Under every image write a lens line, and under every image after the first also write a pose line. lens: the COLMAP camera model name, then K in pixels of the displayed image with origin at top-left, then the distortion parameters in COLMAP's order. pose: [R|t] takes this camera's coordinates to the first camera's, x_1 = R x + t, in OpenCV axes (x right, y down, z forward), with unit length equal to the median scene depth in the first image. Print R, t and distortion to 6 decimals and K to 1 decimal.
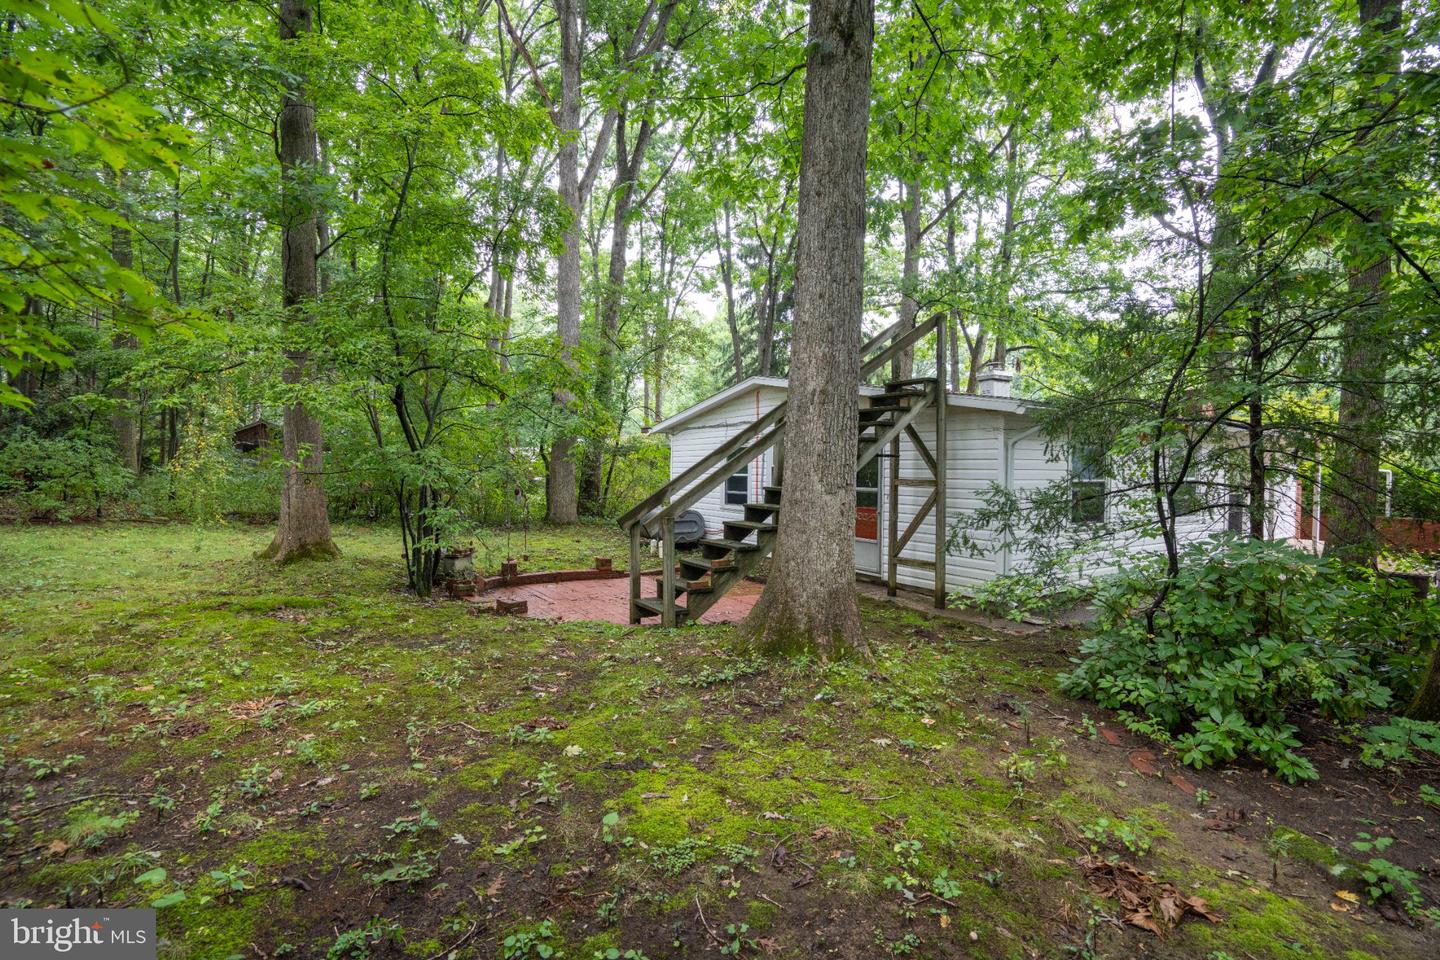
lens RADIAL K [[661.3, 0, 720.0], [0, 661.3, 480.0], [0, 0, 1]] dist [-0.000298, 0.000017]
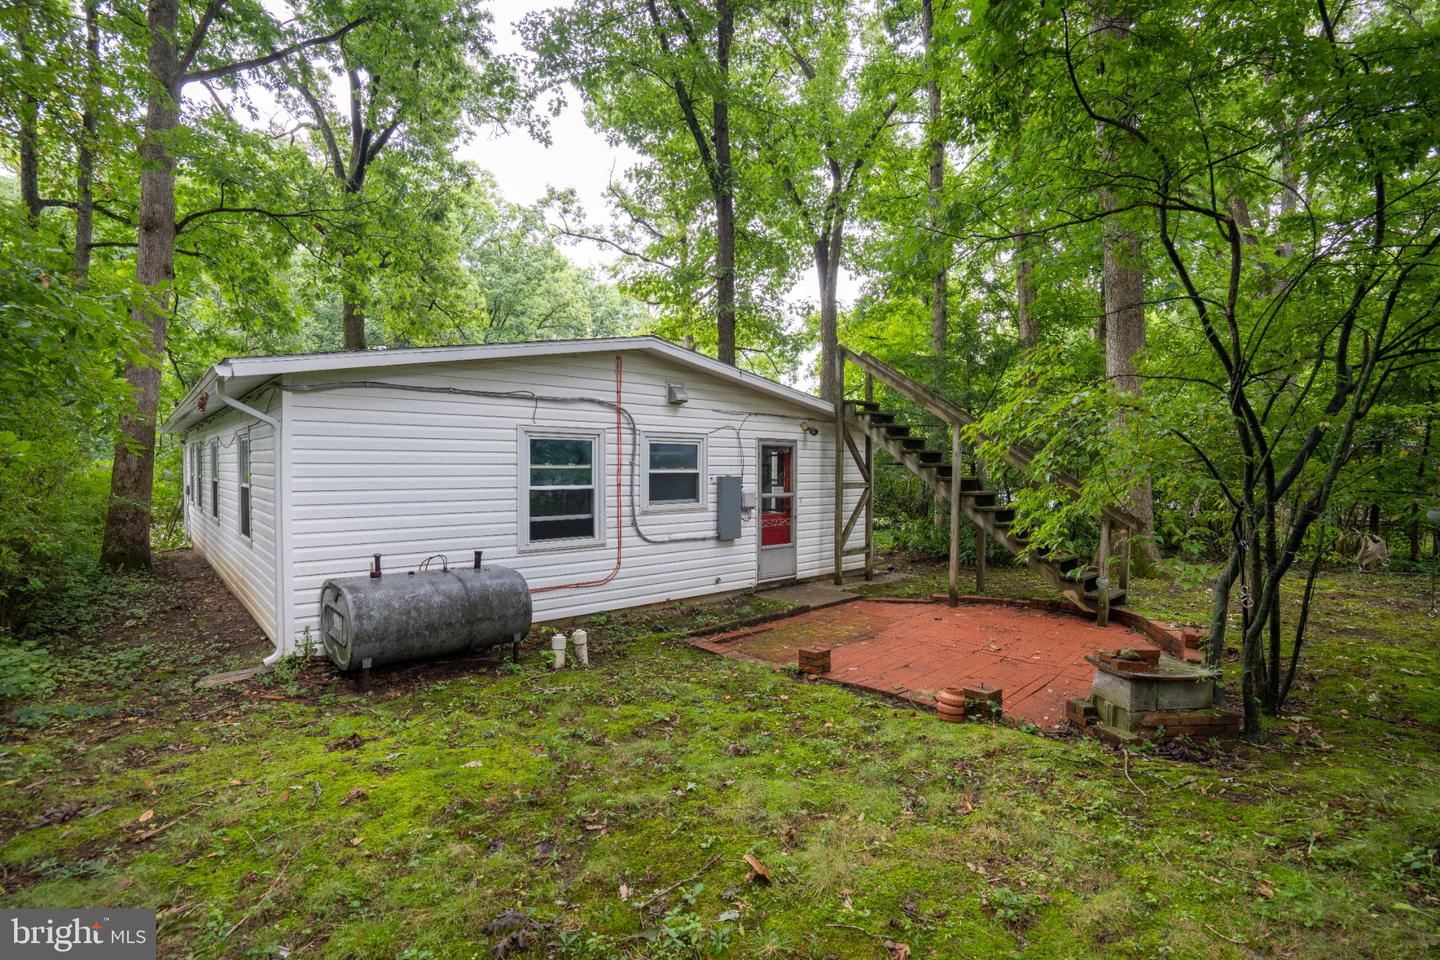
lens RADIAL K [[661.3, 0, 720.0], [0, 661.3, 480.0], [0, 0, 1]] dist [-0.000298, 0.000017]
pose [[-0.219010, -0.026852, 0.975353, -0.862278], [0.009172, 0.999520, 0.029577, -0.045142], [-0.975679, 0.015423, -0.218659, 1.542834]]
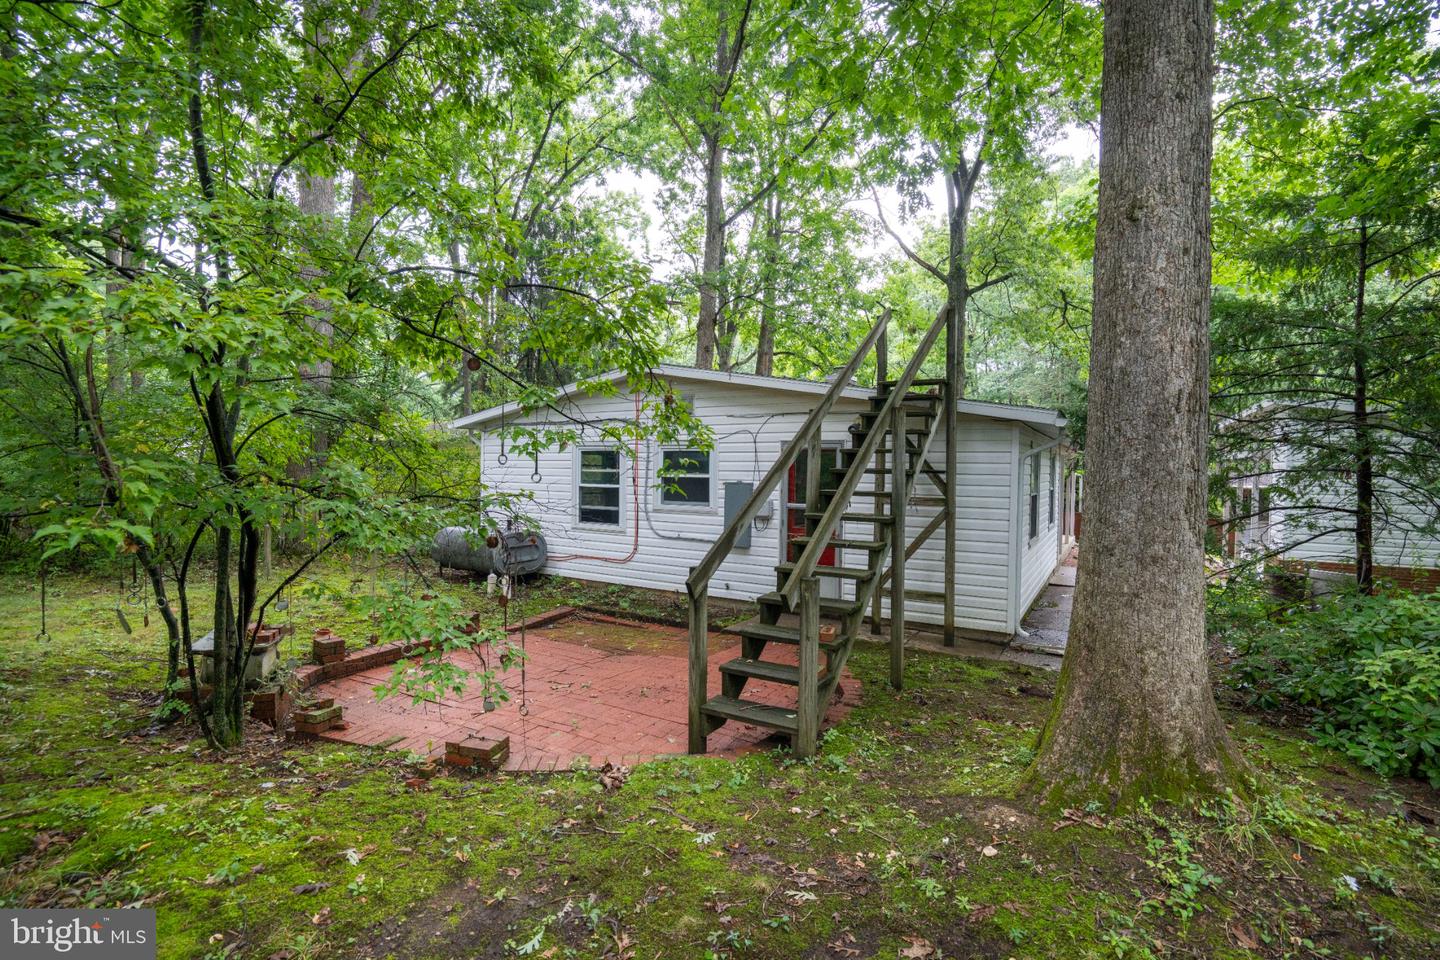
lens RADIAL K [[661.3, 0, 720.0], [0, 661.3, 480.0], [0, 0, 1]] dist [-0.000298, 0.000017]
pose [[0.867657, -0.004755, 0.497140, -0.359799], [0.000208, 0.999958, 0.009201, -0.031926], [-0.497163, -0.007880, 0.867622, 0.395712]]
